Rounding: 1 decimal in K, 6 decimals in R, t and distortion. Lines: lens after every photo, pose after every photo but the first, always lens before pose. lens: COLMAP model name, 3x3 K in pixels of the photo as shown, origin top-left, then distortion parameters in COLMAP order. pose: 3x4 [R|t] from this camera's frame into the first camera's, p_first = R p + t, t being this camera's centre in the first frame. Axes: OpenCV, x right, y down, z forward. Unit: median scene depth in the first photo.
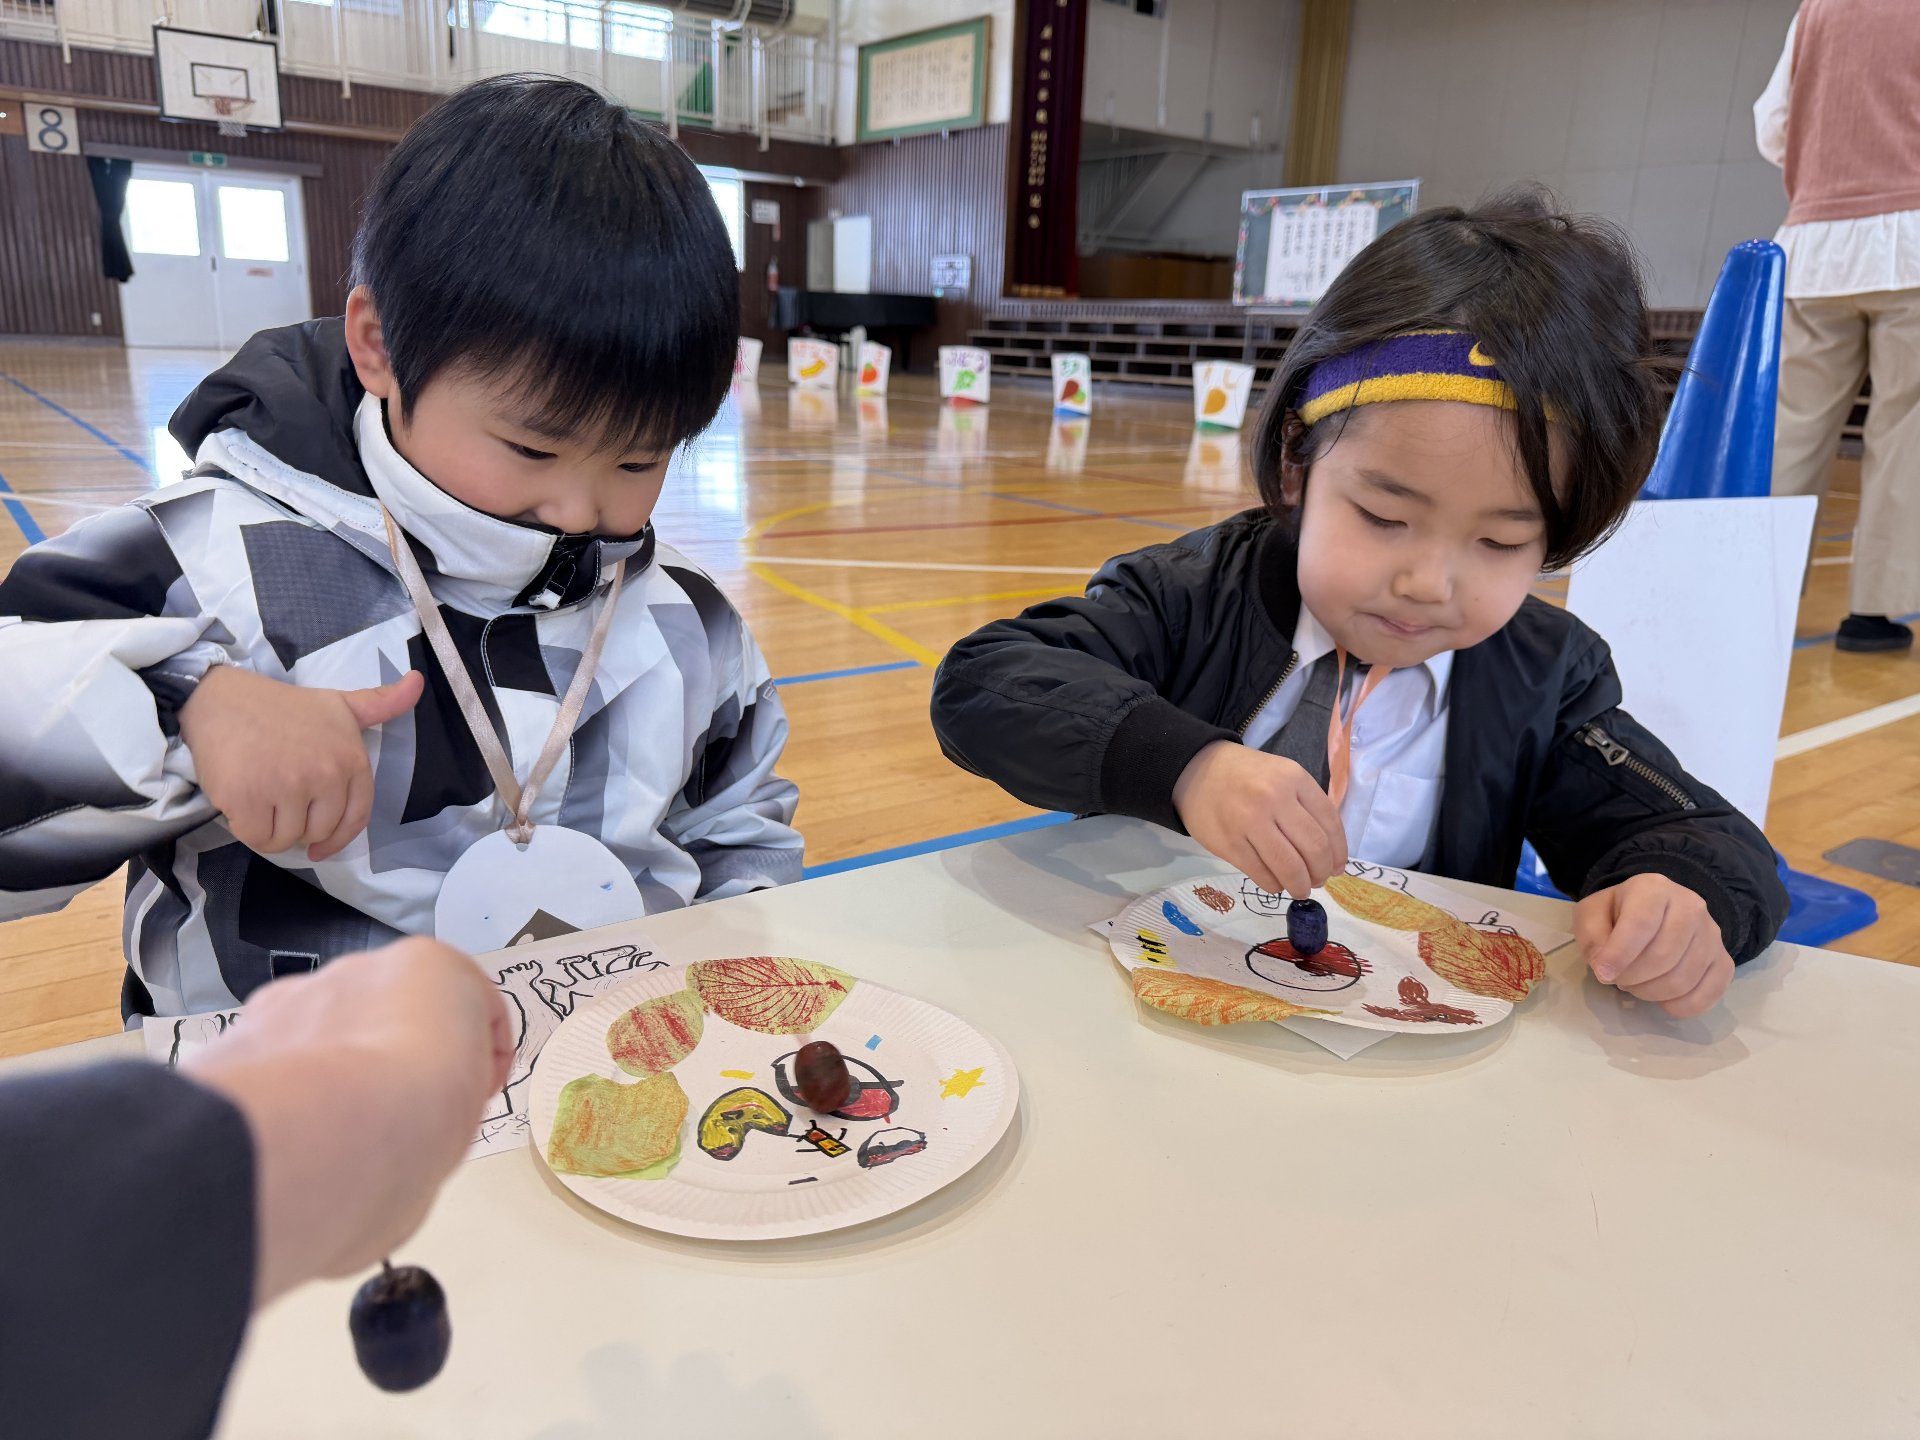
lens RADIAL K [[1372.8, 0, 943.8], [0, 1372.8, 728.1], [0, 0, 1]] dist [0.019025, -0.020684]
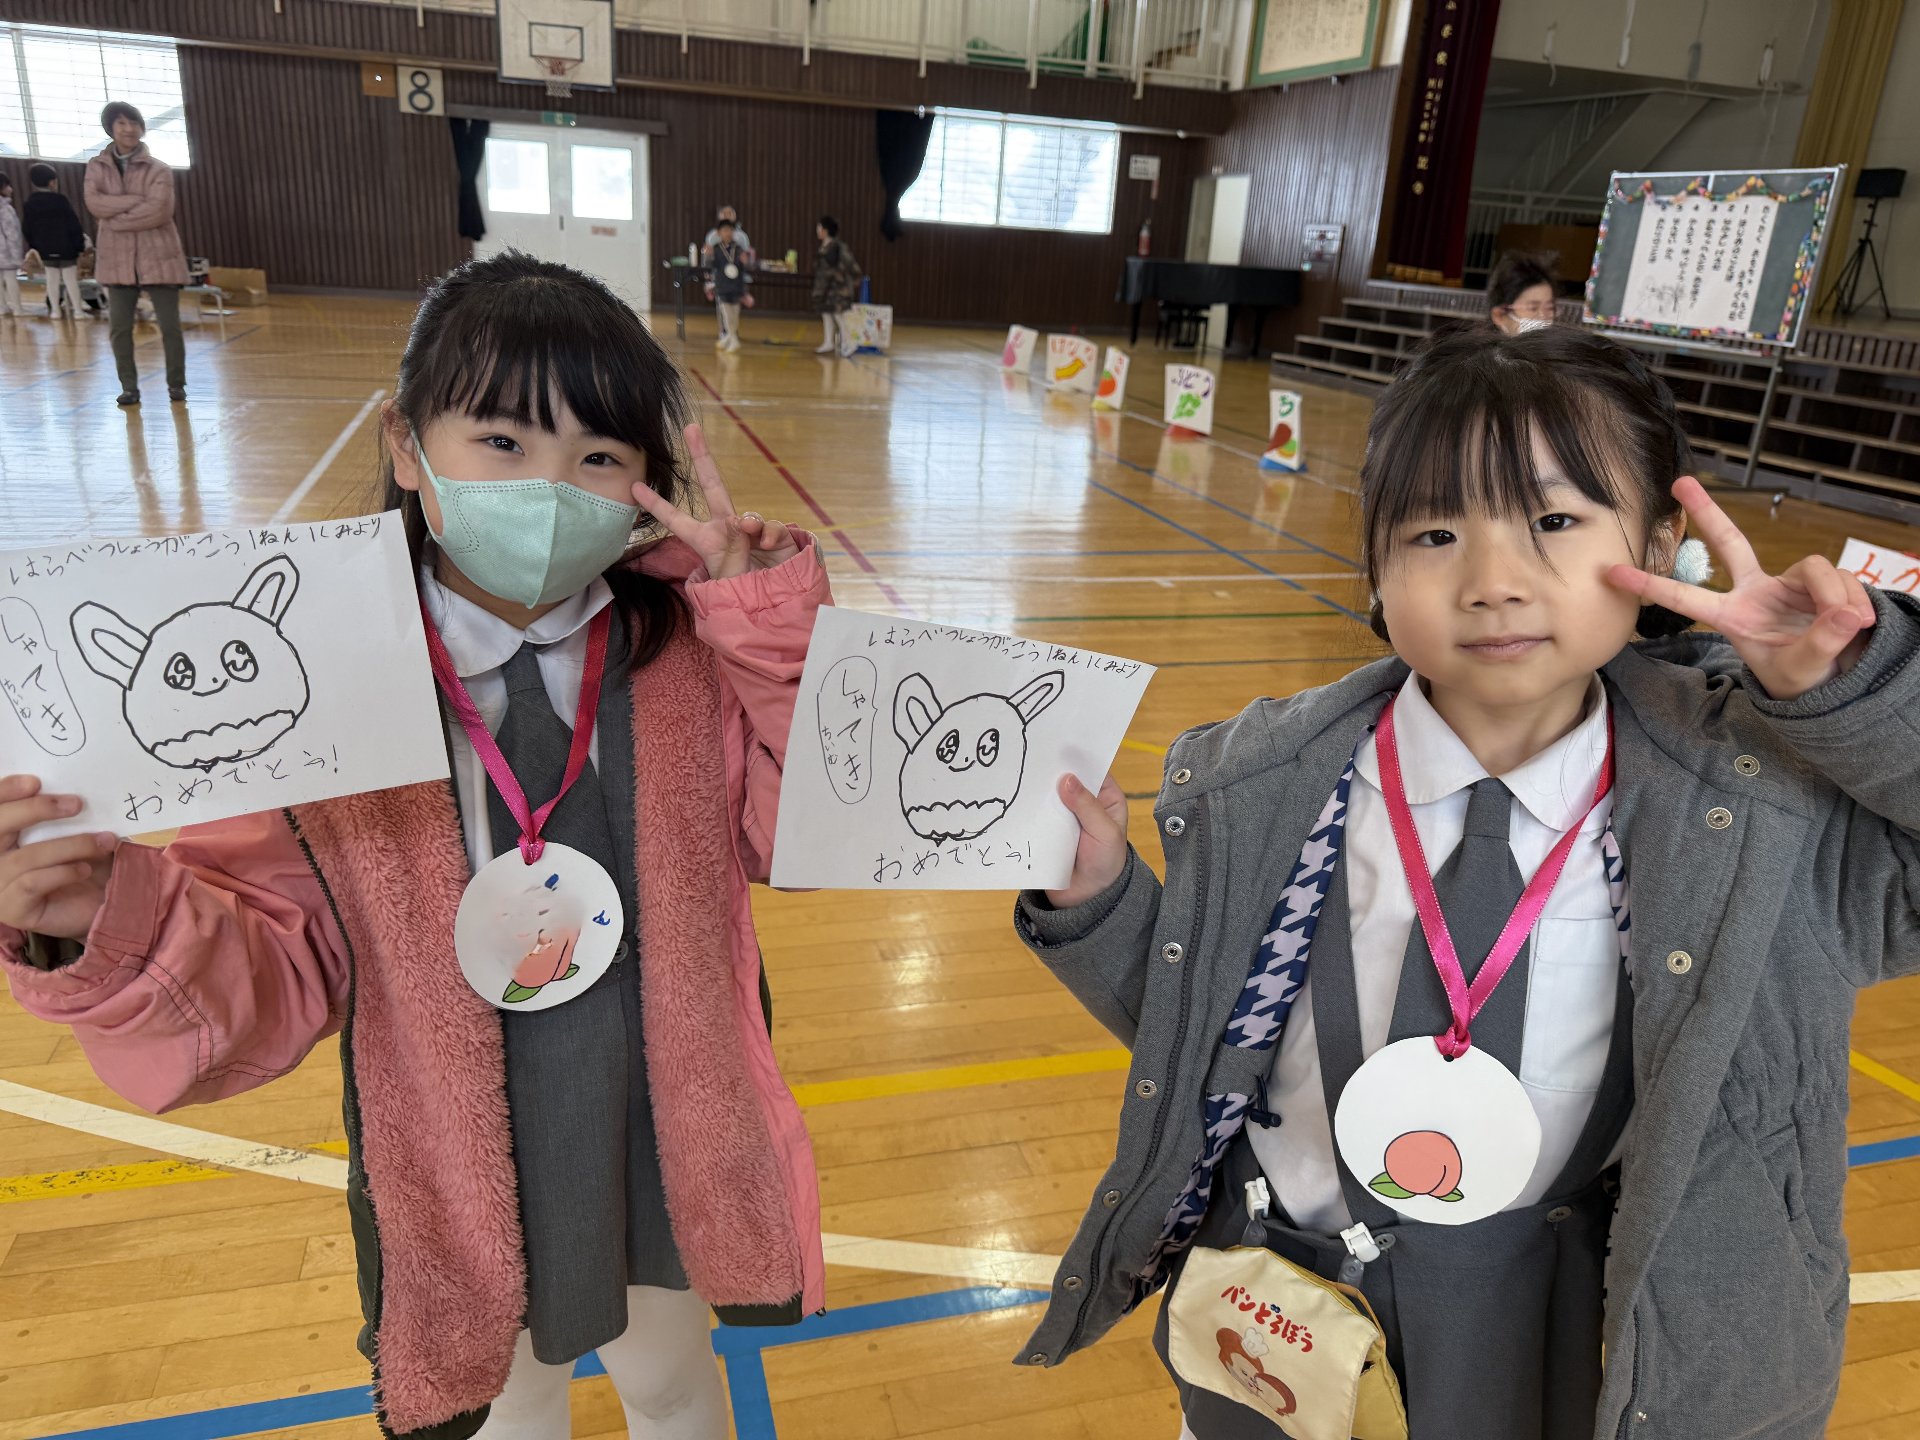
lens RADIAL K [[1372.8, 0, 959.7], [0, 1372.8, 737.7], [0, 0, 1]] dist [0.019025, -0.020684]
pose [[0.935932, 0.141207, -0.322633, 0.127972], [-0.124367, 0.989596, 0.072338, -0.072854], [0.329491, -0.027578, 0.943756, 0.131485]]
